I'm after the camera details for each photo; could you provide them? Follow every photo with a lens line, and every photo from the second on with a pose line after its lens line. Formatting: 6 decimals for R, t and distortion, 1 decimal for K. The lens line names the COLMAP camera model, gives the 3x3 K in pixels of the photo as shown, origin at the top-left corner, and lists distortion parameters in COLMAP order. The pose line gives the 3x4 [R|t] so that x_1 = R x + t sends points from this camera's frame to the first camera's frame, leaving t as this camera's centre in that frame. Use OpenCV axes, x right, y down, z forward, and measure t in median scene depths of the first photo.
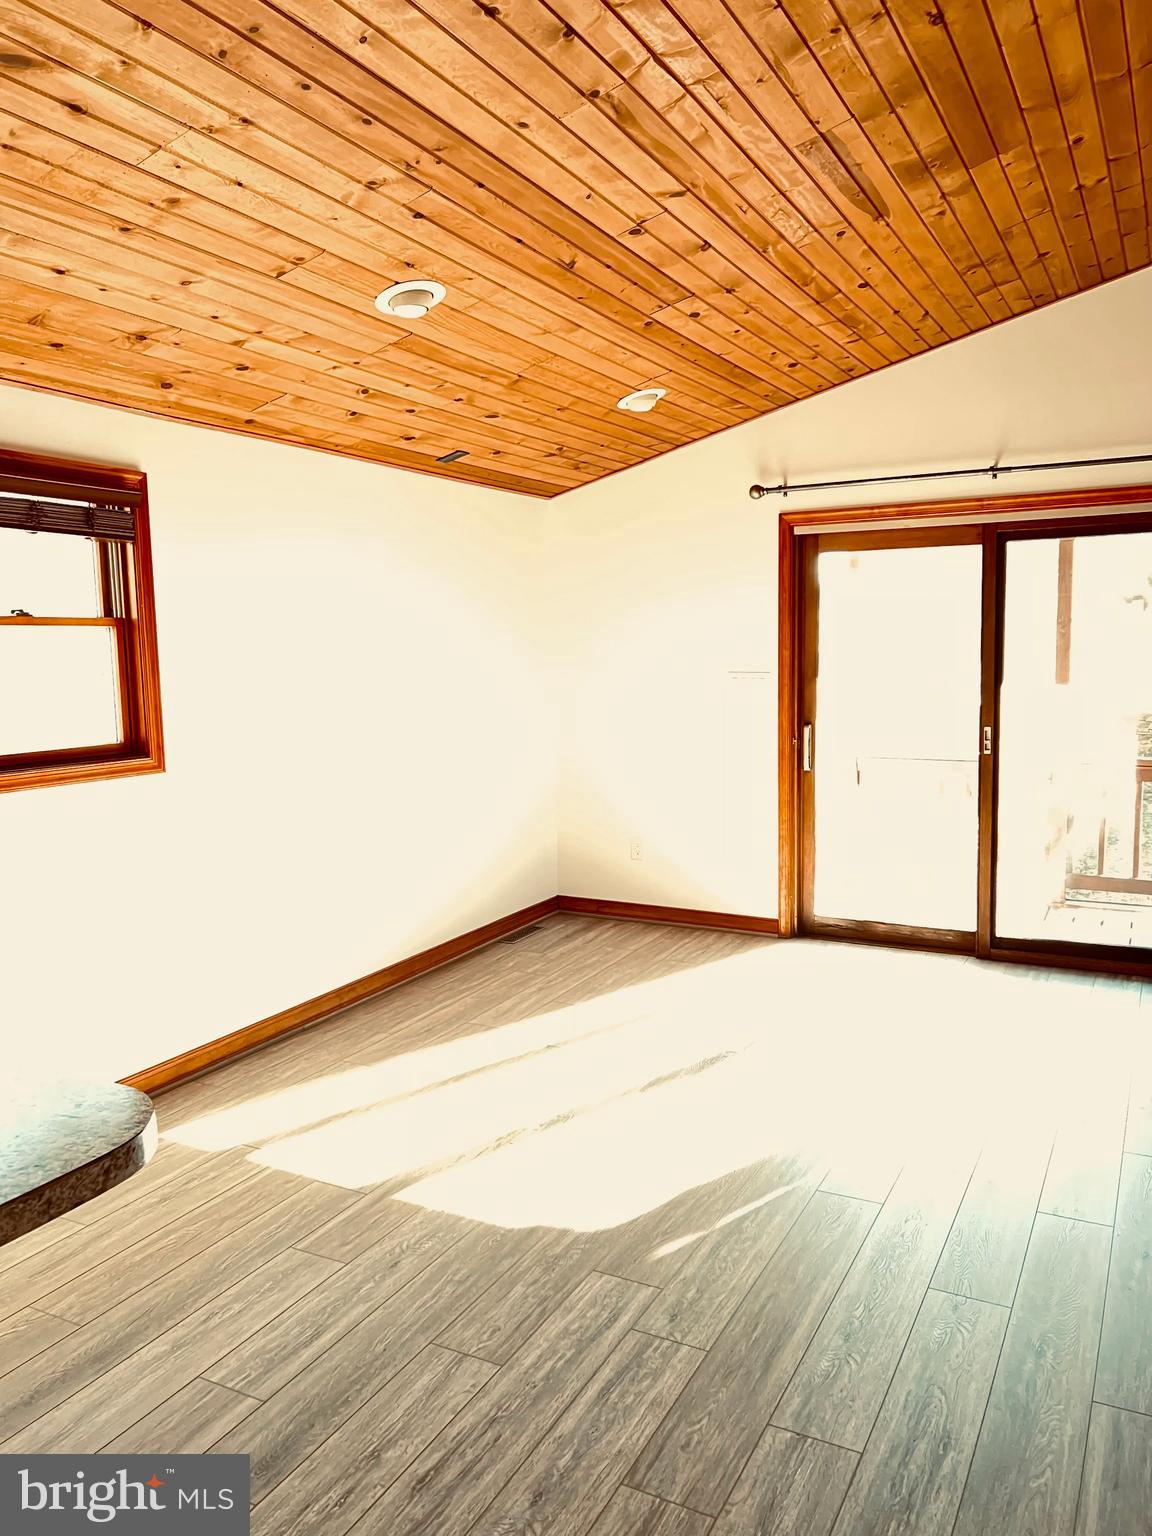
lens RADIAL K [[1150.4, 0, 571.6], [0, 1150.4, 777.6], [0, 0, 1]] dist [0.050841, -0.054312]
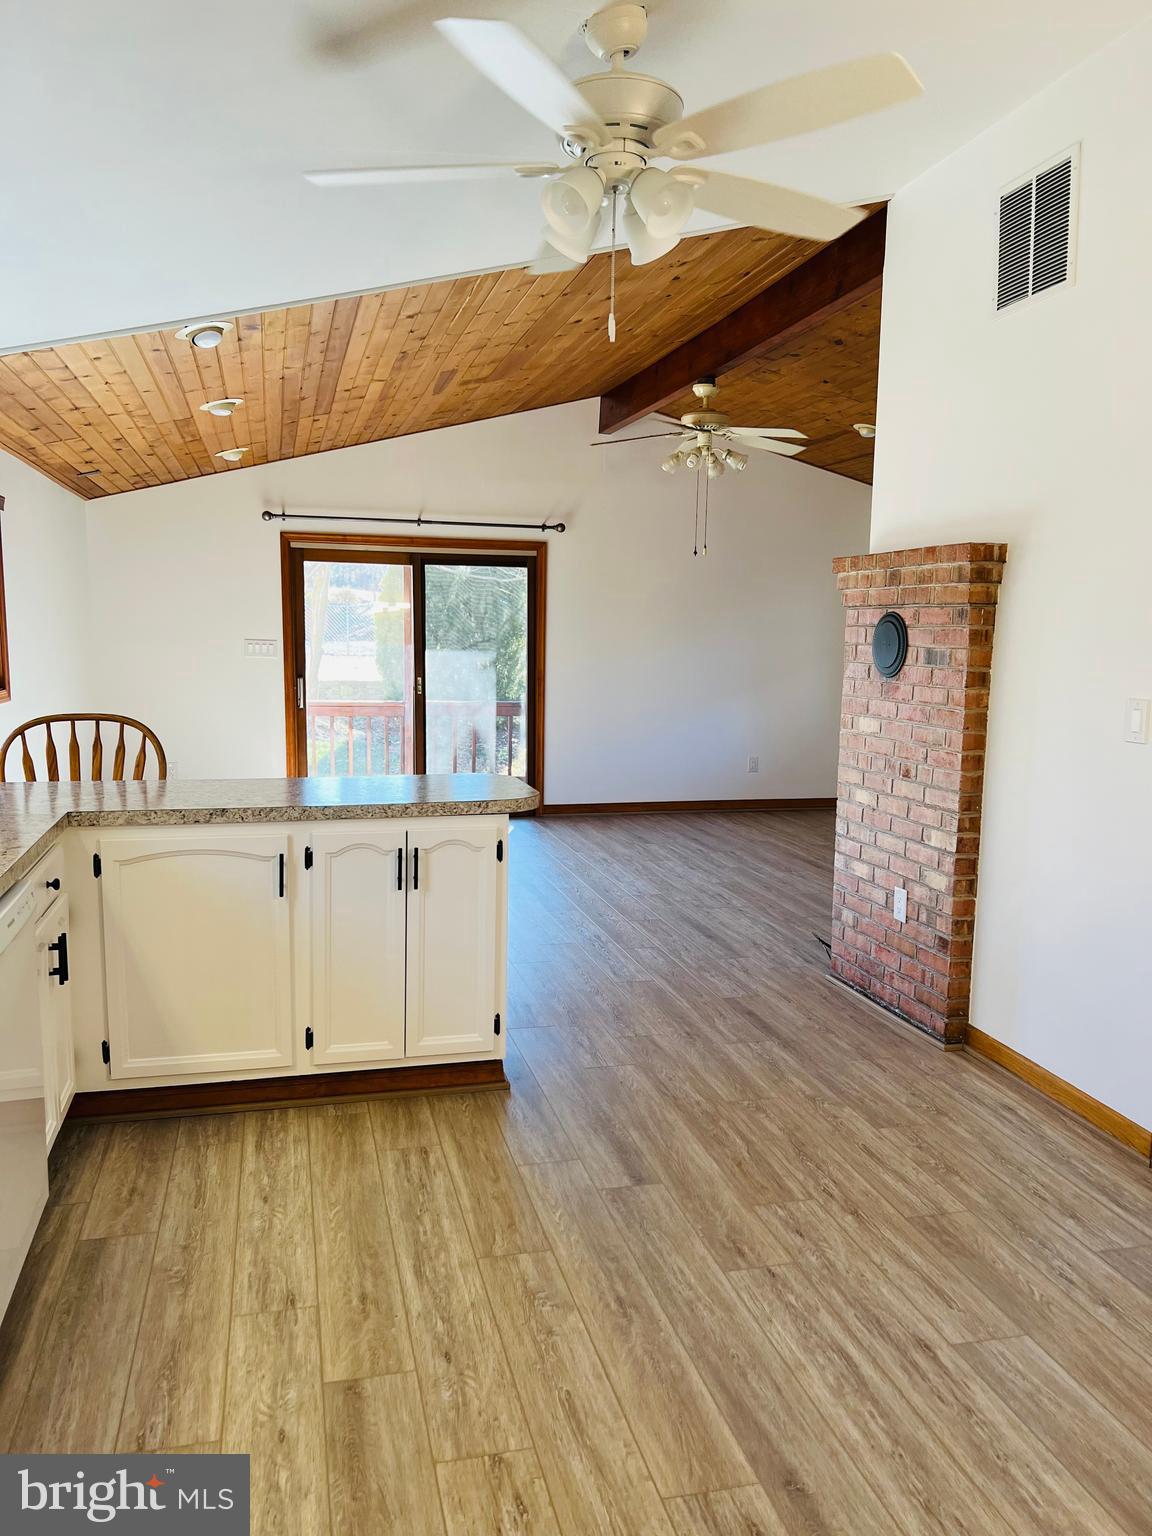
lens RADIAL K [[1150.4, 0, 570.3], [0, 1150.4, 785.2], [0, 0, 1]] dist [0.050841, -0.054312]
pose [[0.740224, -0.063152, 0.669388, -0.598298], [0.047749, 0.998003, 0.041352, 0.053092], [-0.670663, 0.001353, 0.741761, -0.363691]]
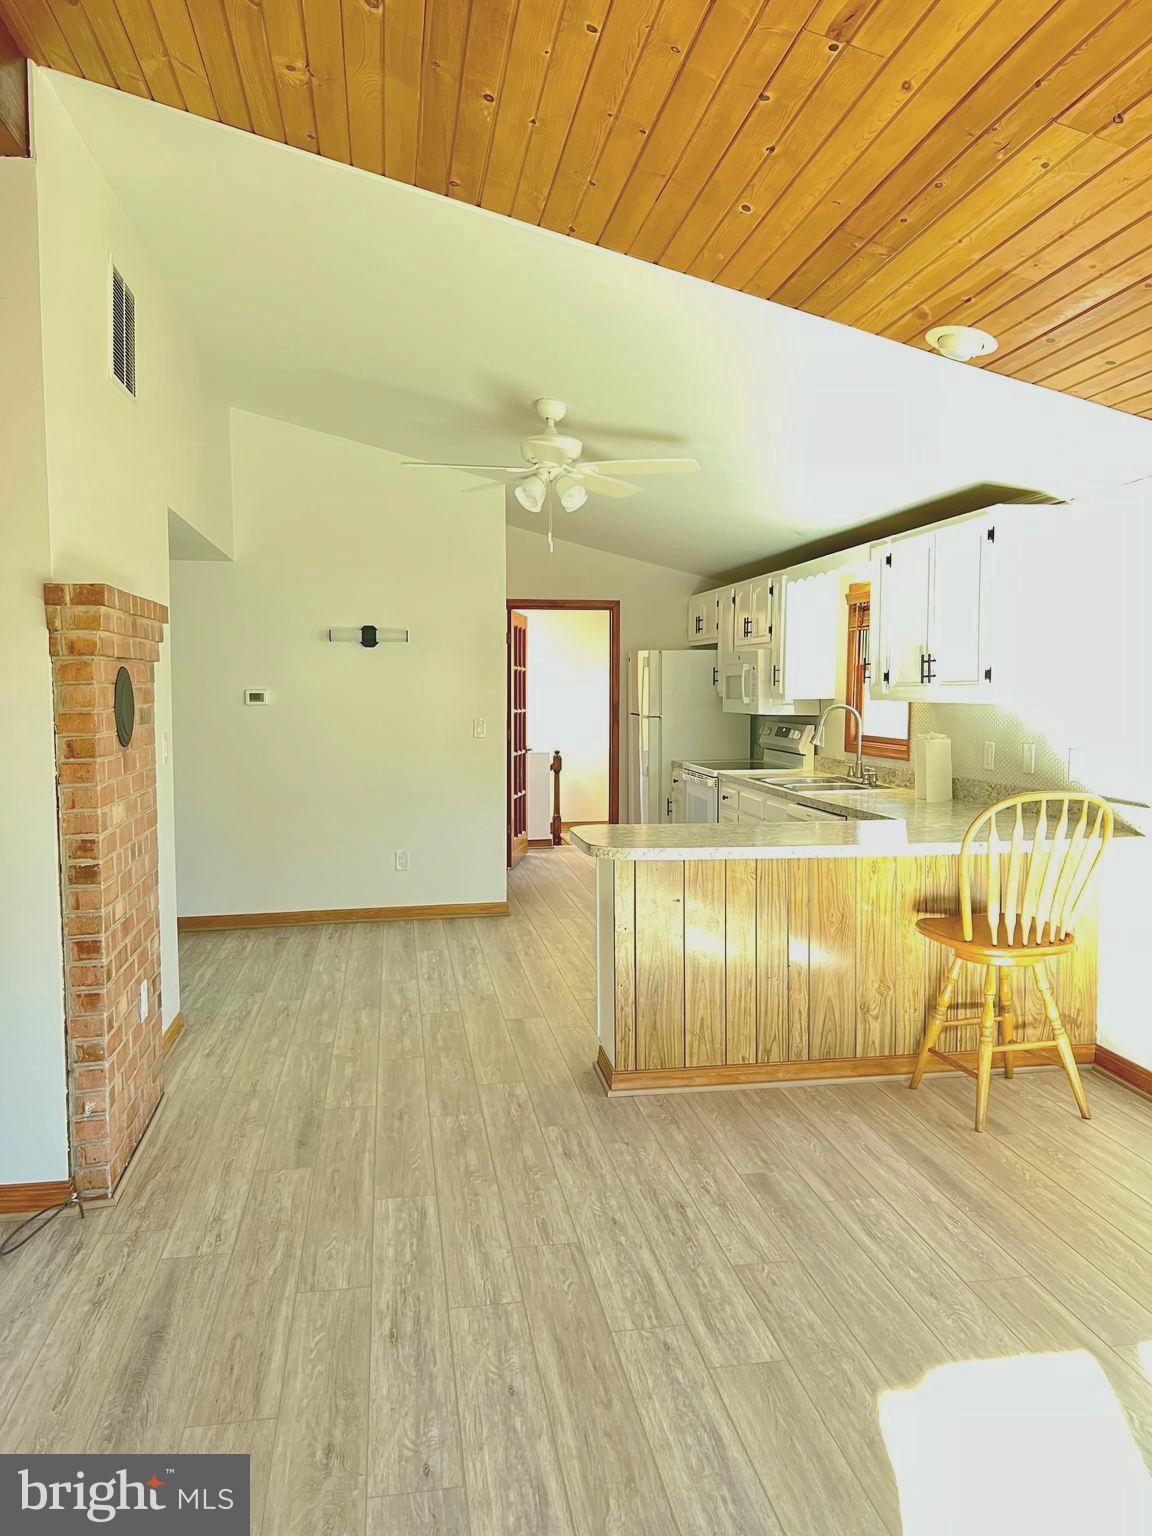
lens RADIAL K [[1150.4, 0, 574.3], [0, 1150.4, 770.3], [0, 0, 1]] dist [0.050841, -0.054312]
pose [[-0.797557, 0.064735, -0.599760, 0.365524], [-0.050062, 0.983693, 0.172747, -0.101070], [0.601163, 0.167800, -0.781311, 0.832755]]
